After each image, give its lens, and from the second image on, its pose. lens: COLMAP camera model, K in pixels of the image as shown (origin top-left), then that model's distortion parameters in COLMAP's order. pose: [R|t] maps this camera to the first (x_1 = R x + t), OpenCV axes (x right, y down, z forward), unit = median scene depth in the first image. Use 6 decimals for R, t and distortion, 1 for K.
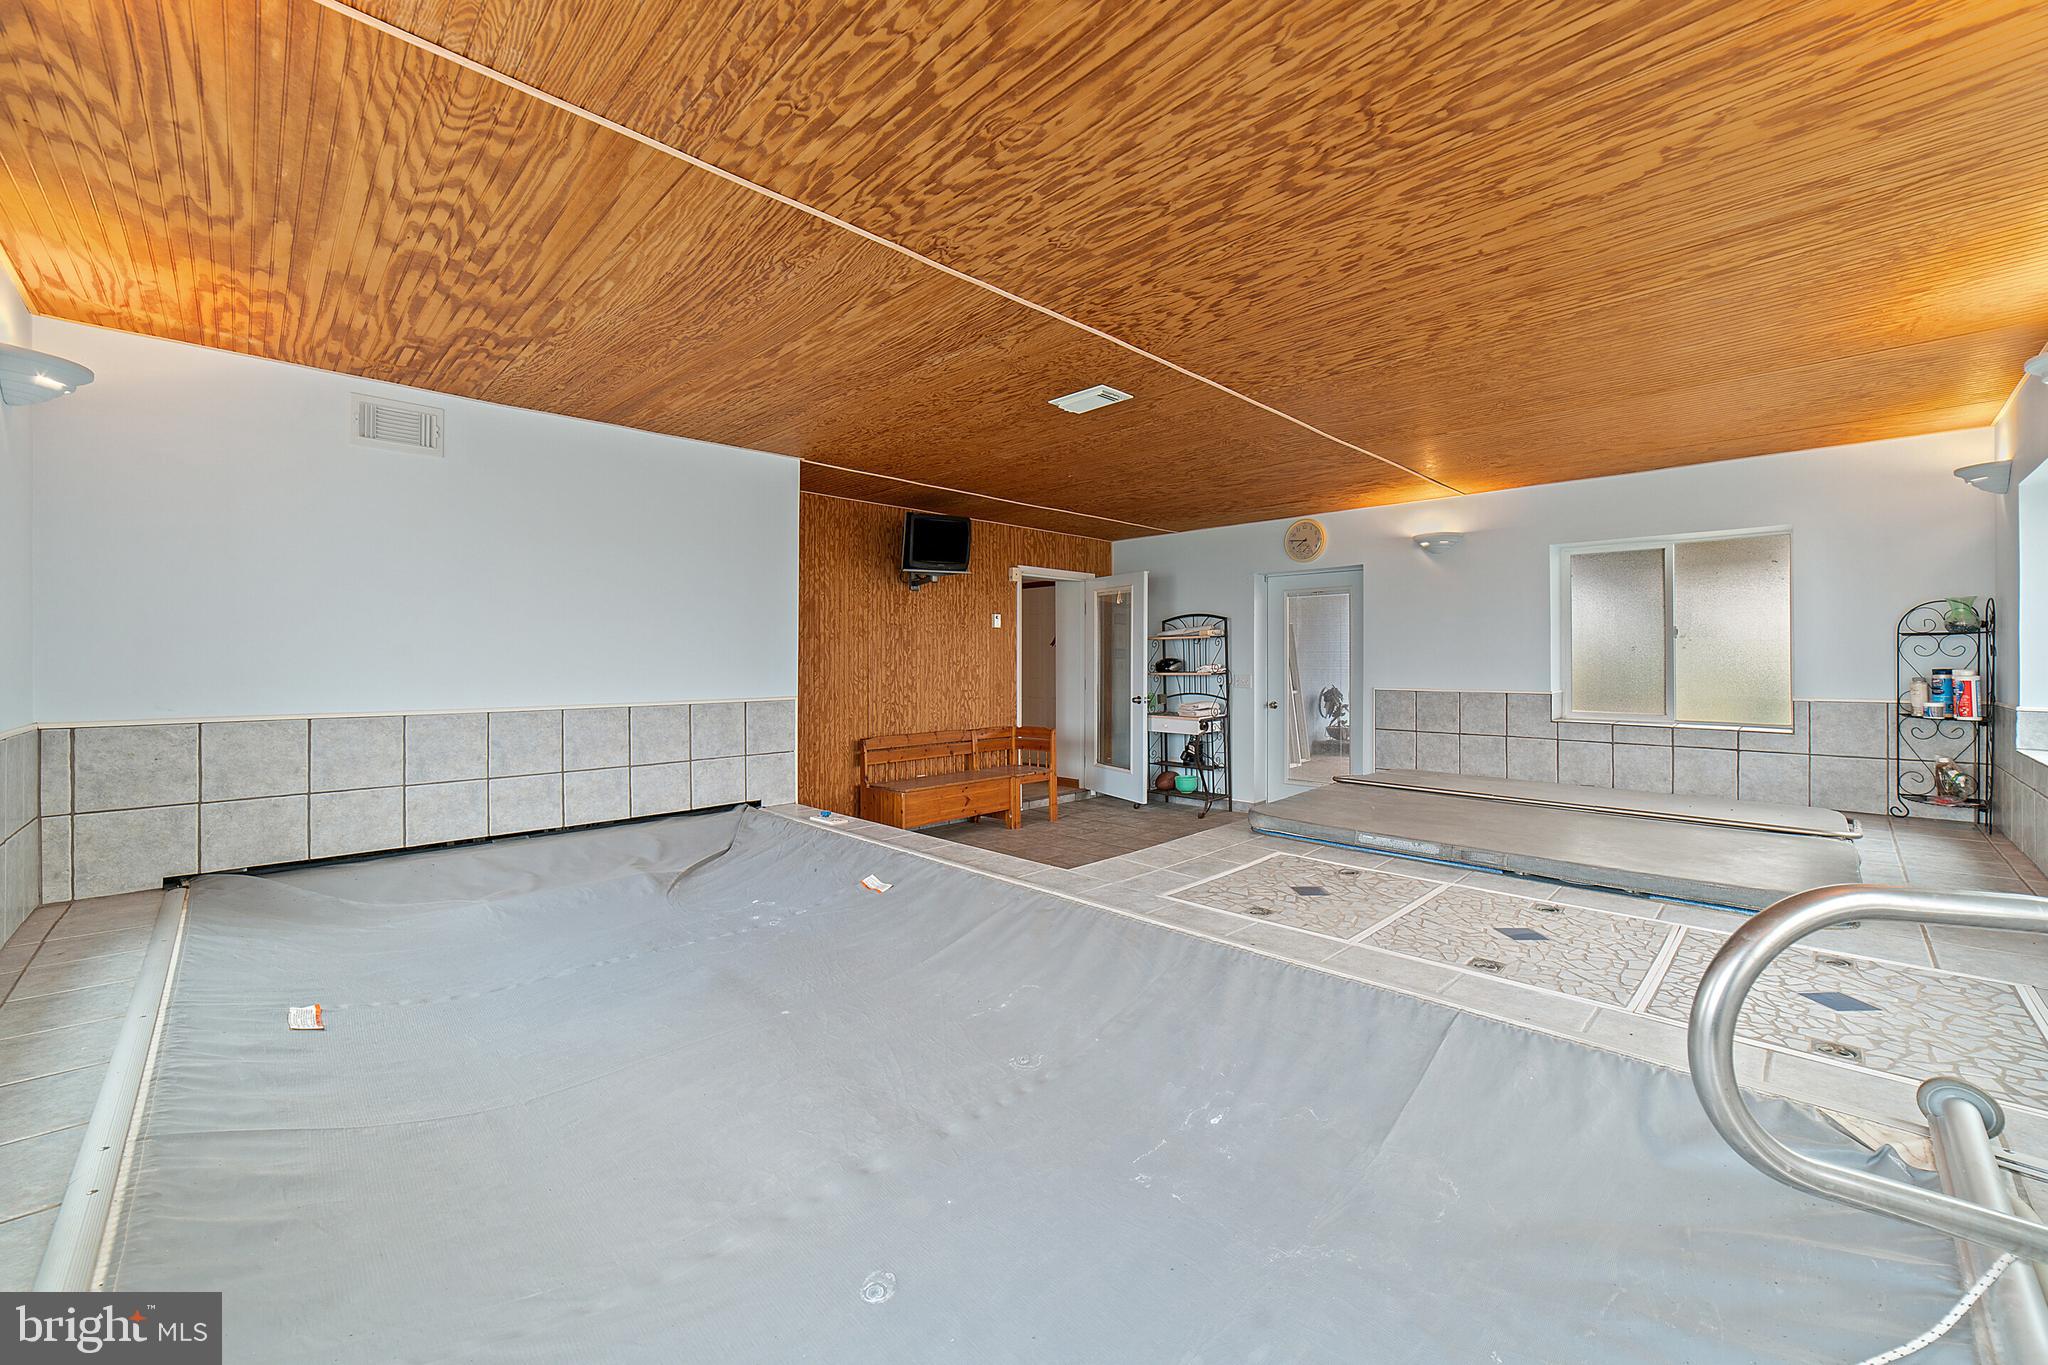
lens RADIAL K [[802.2, 0, 1033.2], [0, 802.2, 669.2], [0, 0, 1]] dist [-0.016301, 0.000316]
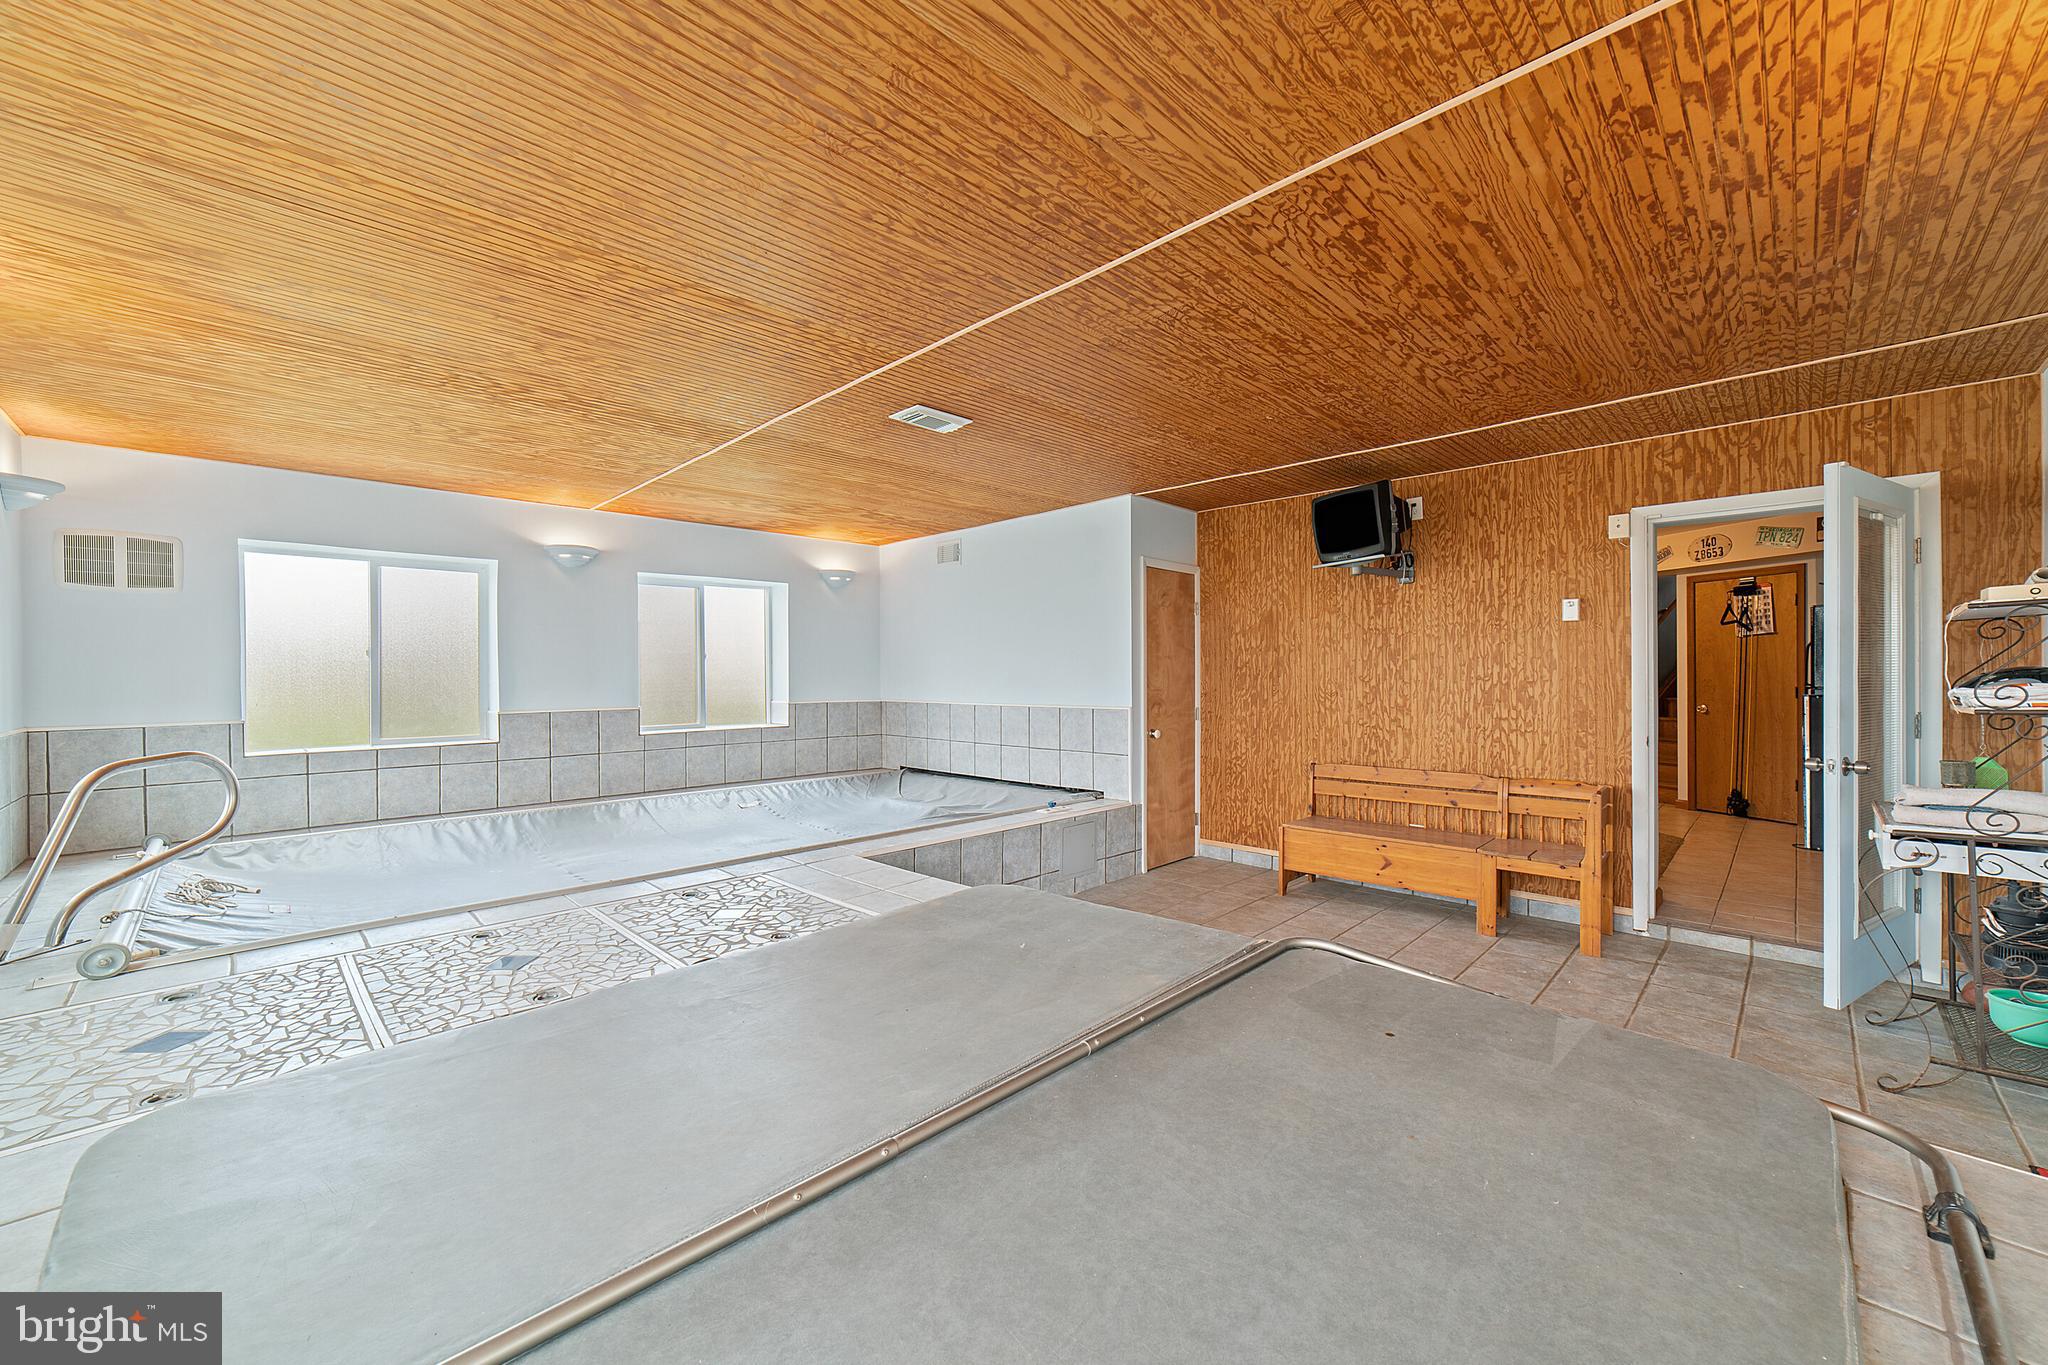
lens RADIAL K [[802.2, 0, 1030.1], [0, 802.2, 679.4], [0, 0, 1]] dist [-0.016301, 0.000316]
pose [[0.007819, 0.005171, -0.999956, 0.988319], [-0.008188, 0.999953, 0.005107, -0.010797], [0.999936, 0.008148, 0.007861, 1.014852]]
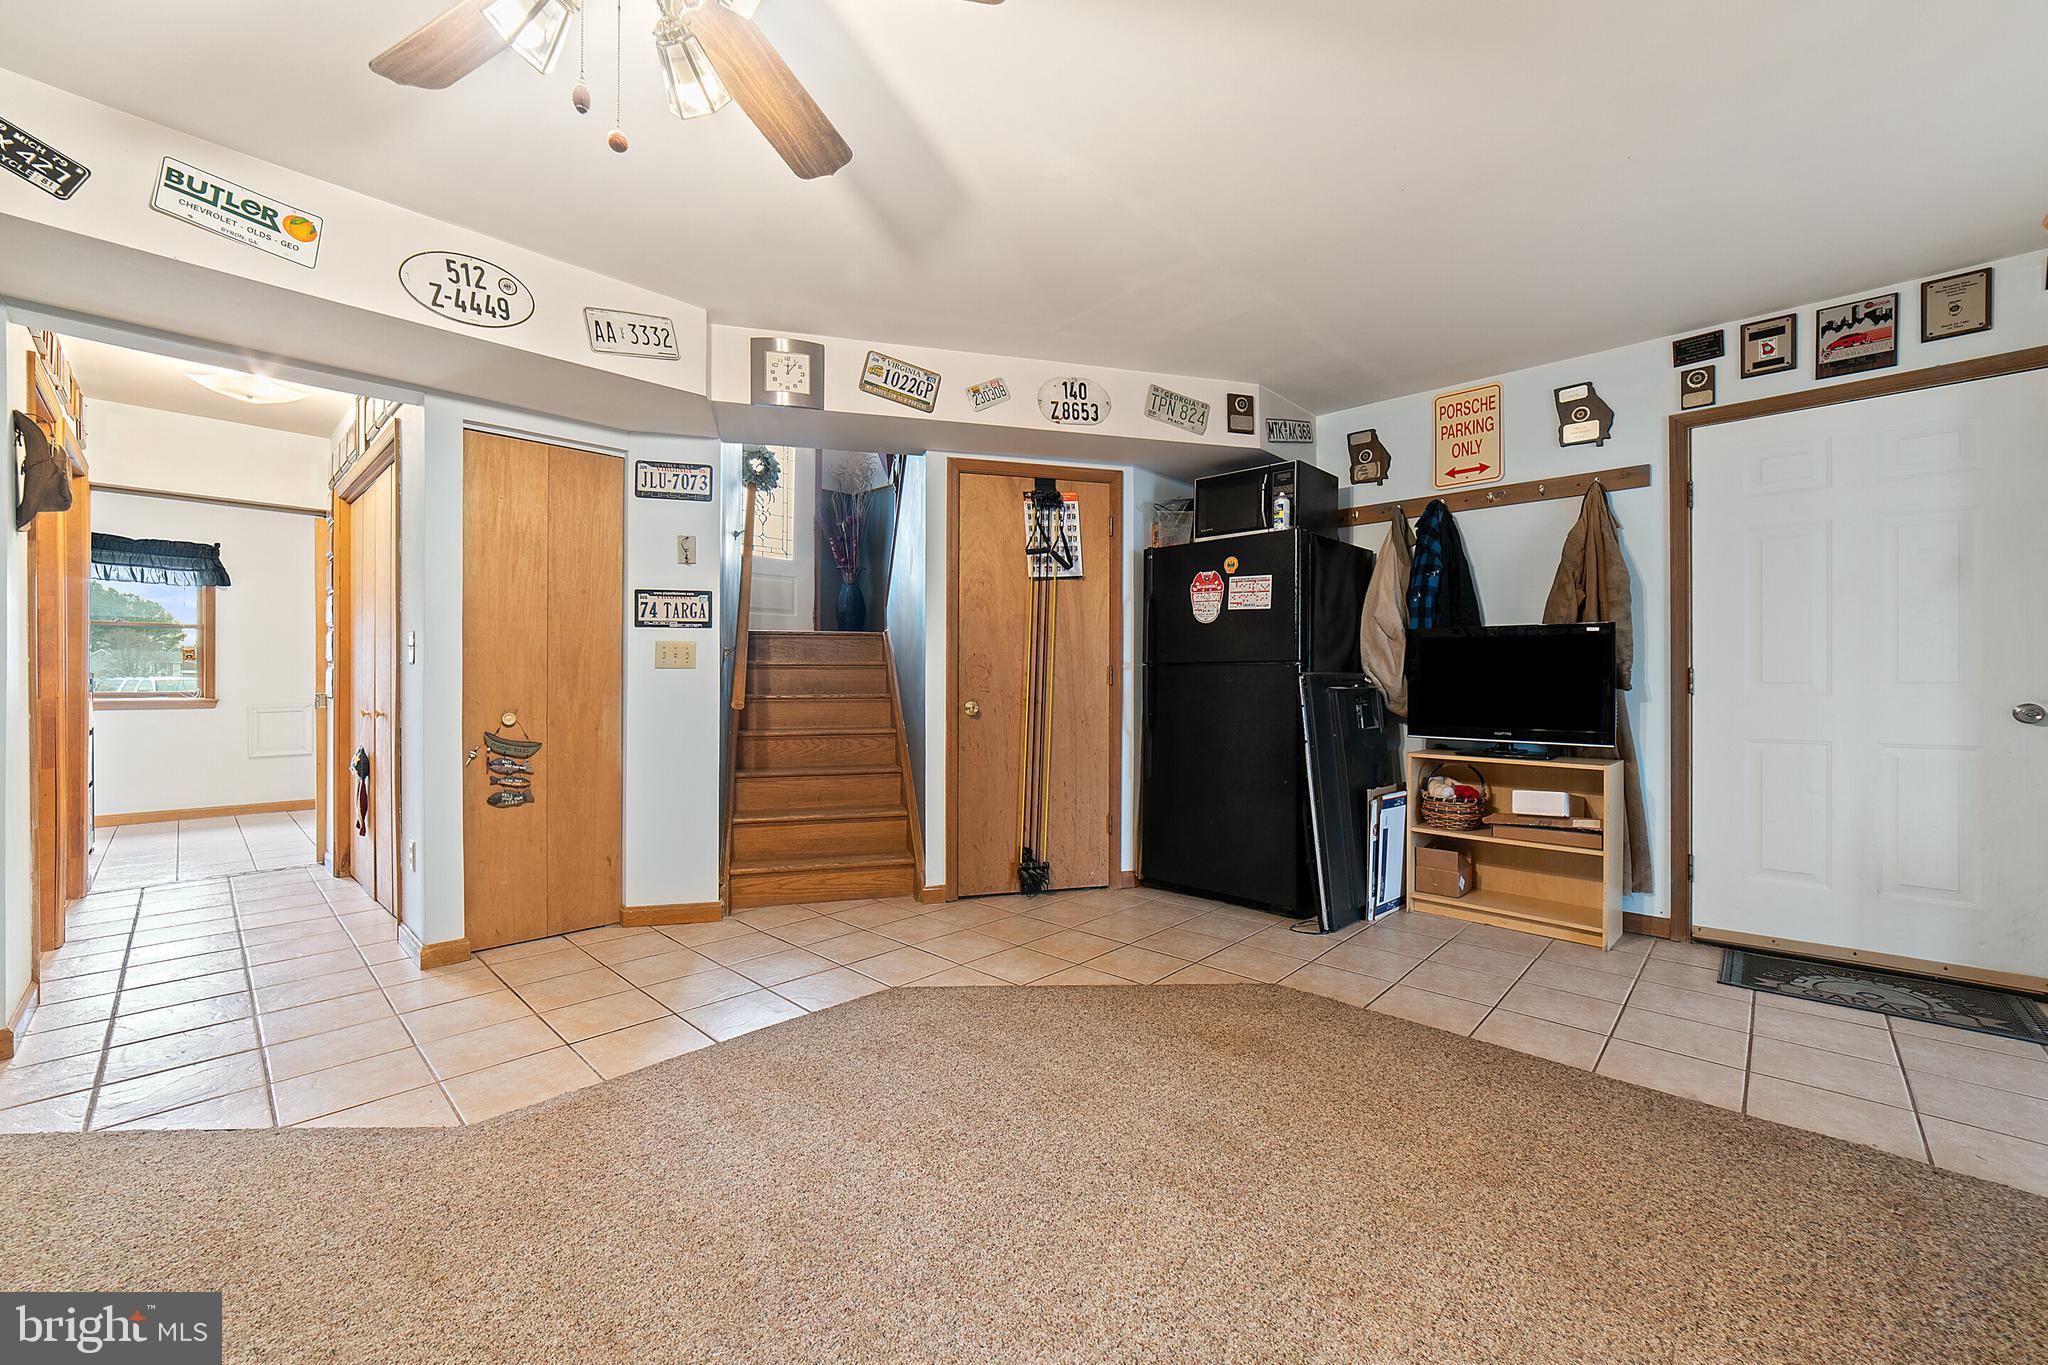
lens RADIAL K [[802.2, 0, 1030.9], [0, 802.2, 672.2], [0, 0, 1]] dist [-0.016301, 0.000316]
pose [[0.999443, 0.007359, 0.032557, -0.002177], [-0.007352, 0.999973, -0.000320, 0.000560], [-0.032559, 0.000080, 0.999470, 1.336803]]
